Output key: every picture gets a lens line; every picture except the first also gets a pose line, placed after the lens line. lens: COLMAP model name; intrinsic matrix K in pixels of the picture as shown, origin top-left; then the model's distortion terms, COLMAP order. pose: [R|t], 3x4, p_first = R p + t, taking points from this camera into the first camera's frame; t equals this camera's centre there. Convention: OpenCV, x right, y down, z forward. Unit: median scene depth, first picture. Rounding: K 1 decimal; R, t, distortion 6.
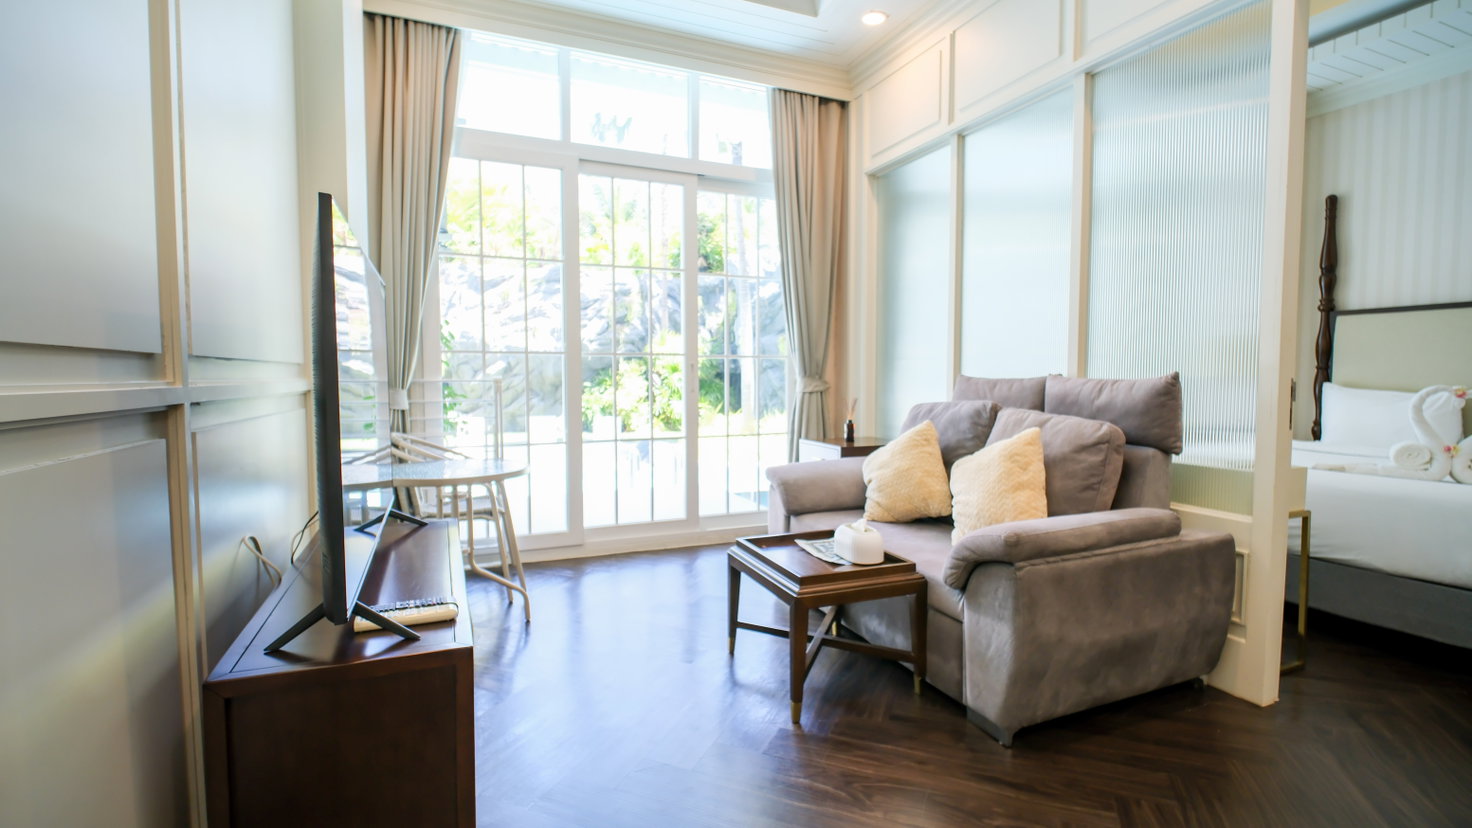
lens RADIAL K [[672.8, 0, 736.0], [0, 672.8, 414.0], [0, 0, 1]] dist [-0.001928, -0.000292]
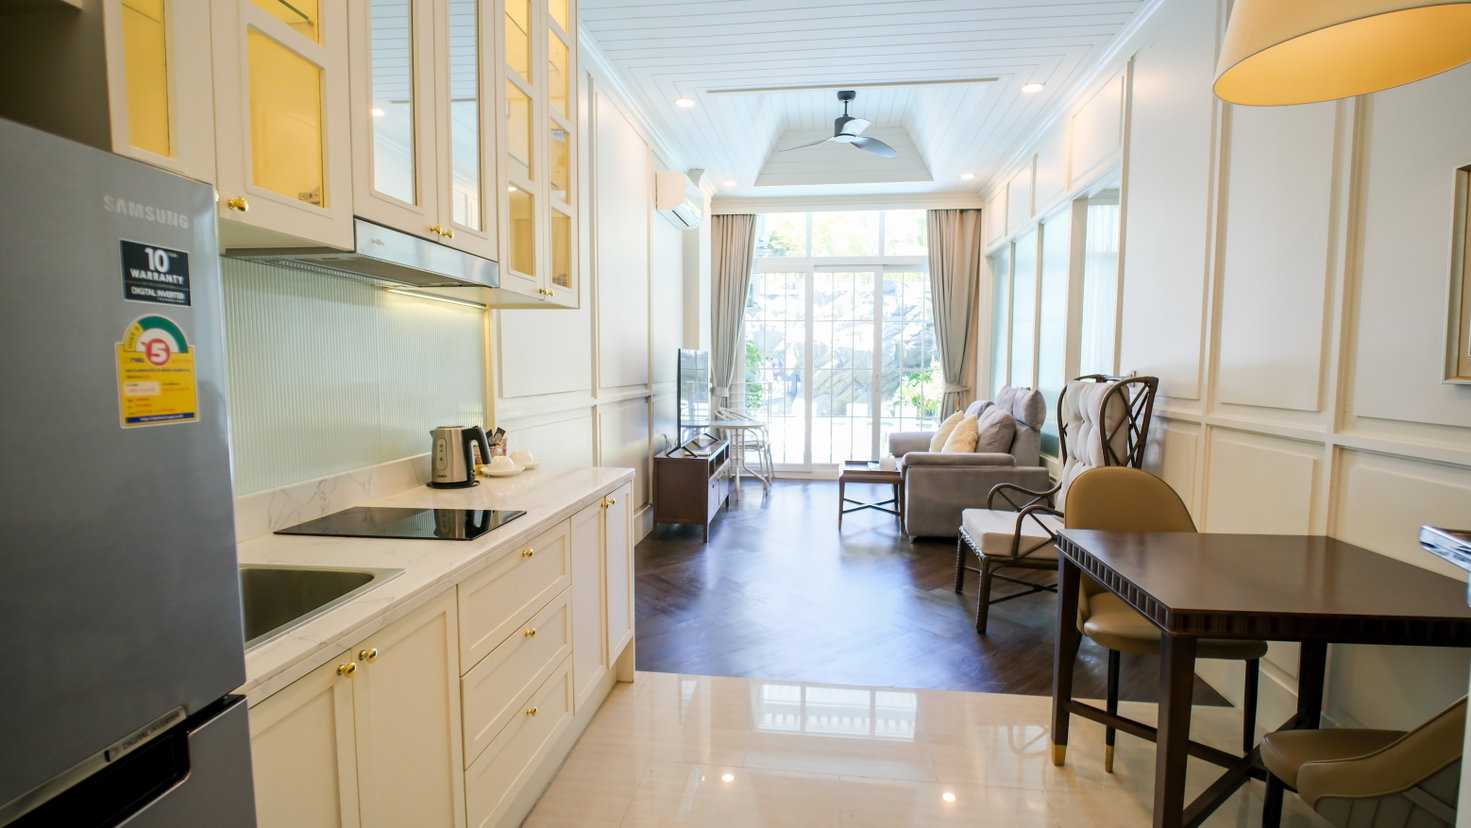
lens RADIAL K [[672.4, 0, 735.5], [0, 672.4, 414.0], [0, 0, 1]] dist [-0.001928, -0.000292]
pose [[0.861194, 0.038527, -0.506814, 0.498973], [-0.030704, 0.999245, 0.023788, -0.003543], [0.507348, -0.004925, 0.861727, -0.665794]]
